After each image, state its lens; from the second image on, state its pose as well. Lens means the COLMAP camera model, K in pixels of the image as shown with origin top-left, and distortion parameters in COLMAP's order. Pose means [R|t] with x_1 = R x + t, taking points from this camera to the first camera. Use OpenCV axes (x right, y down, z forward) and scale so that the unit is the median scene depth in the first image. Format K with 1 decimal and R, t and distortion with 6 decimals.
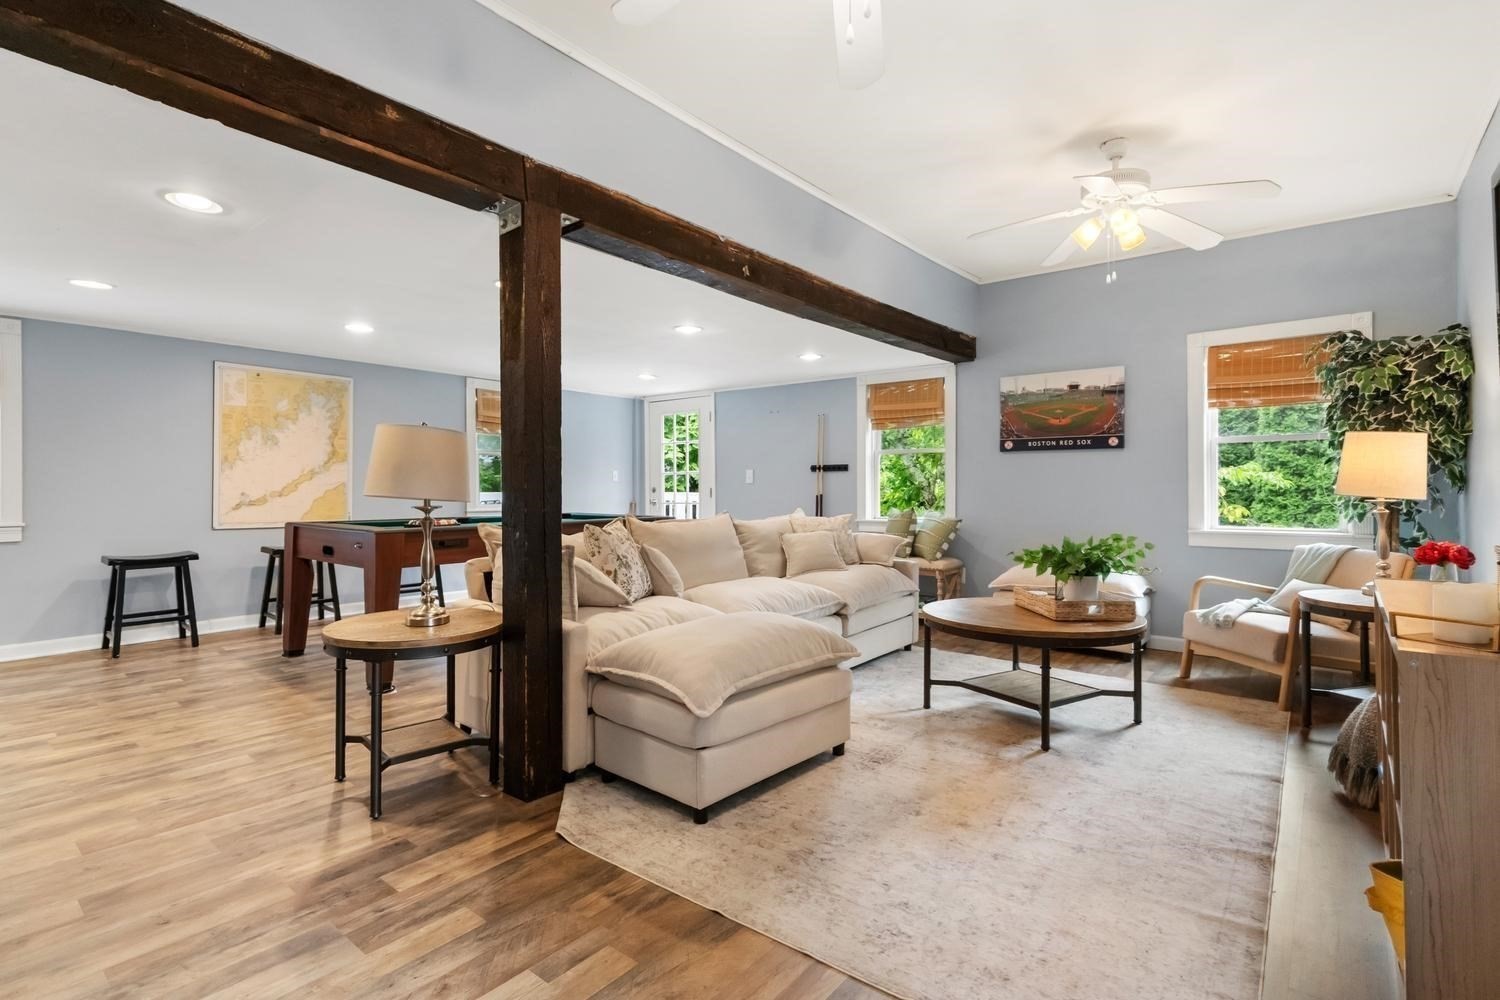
lens RADIAL K [[682.2, 0, 750.5], [0, 682.2, 490.3], [0, 0, 1]] dist [0.005916, -0.001110]
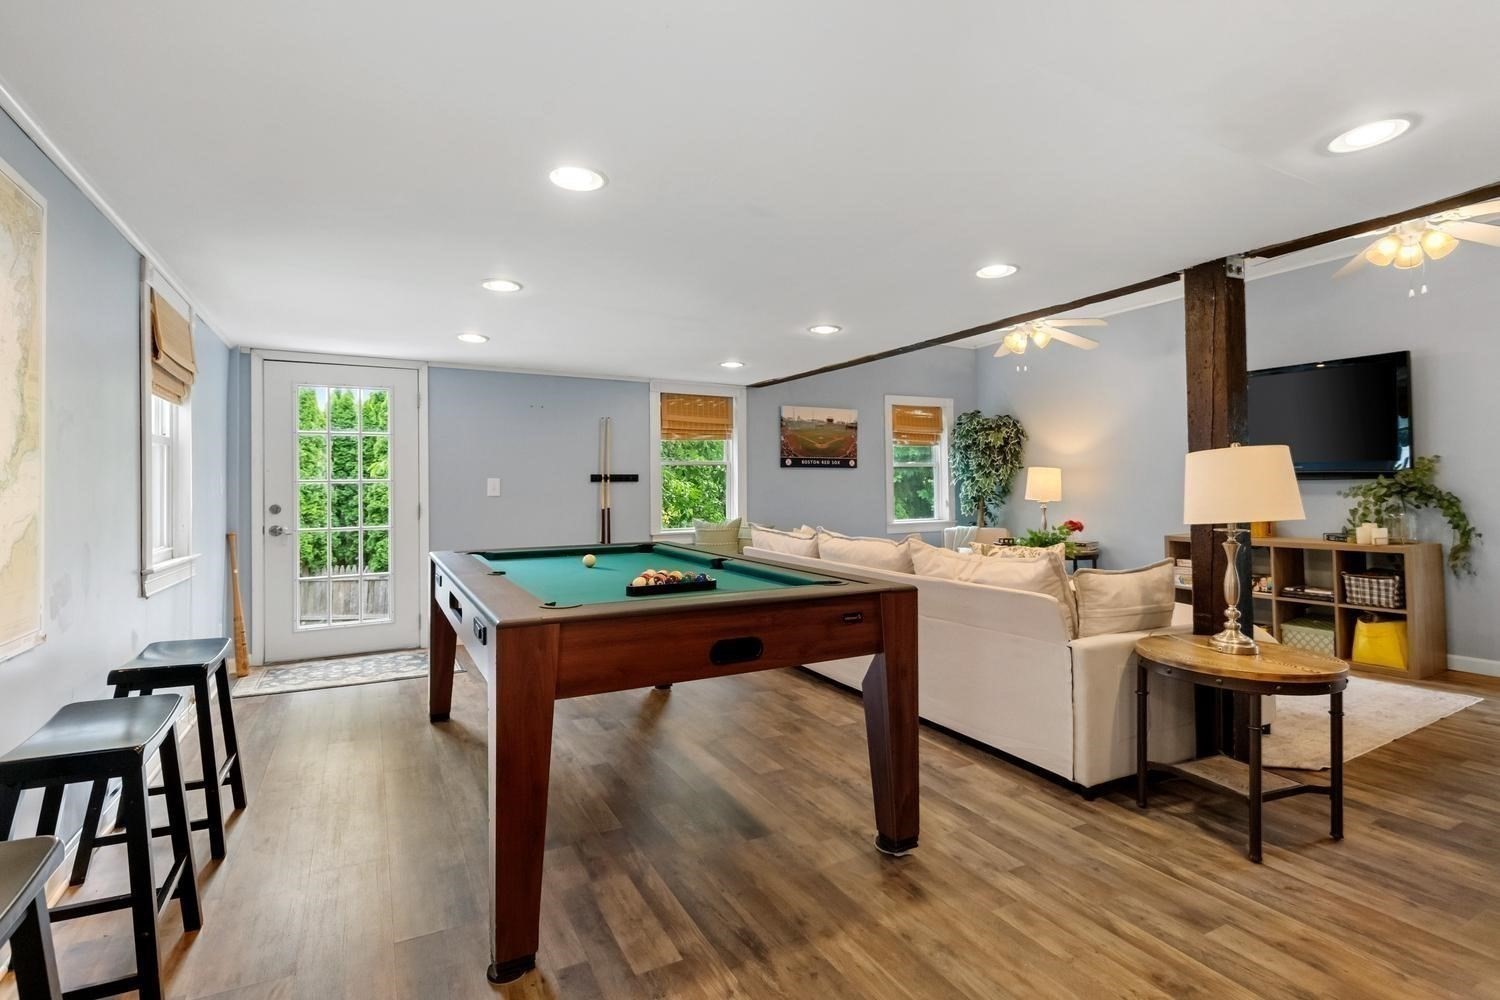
lens RADIAL K [[682.2, 0, 750.0], [0, 682.2, 490.8], [0, 0, 1]] dist [0.005916, -0.001110]
pose [[0.417091, -0.008161, 0.908828, -0.810482], [0.011164, 0.999930, 0.003855, -0.022252], [-0.908796, 0.008538, 0.417153, 0.603112]]
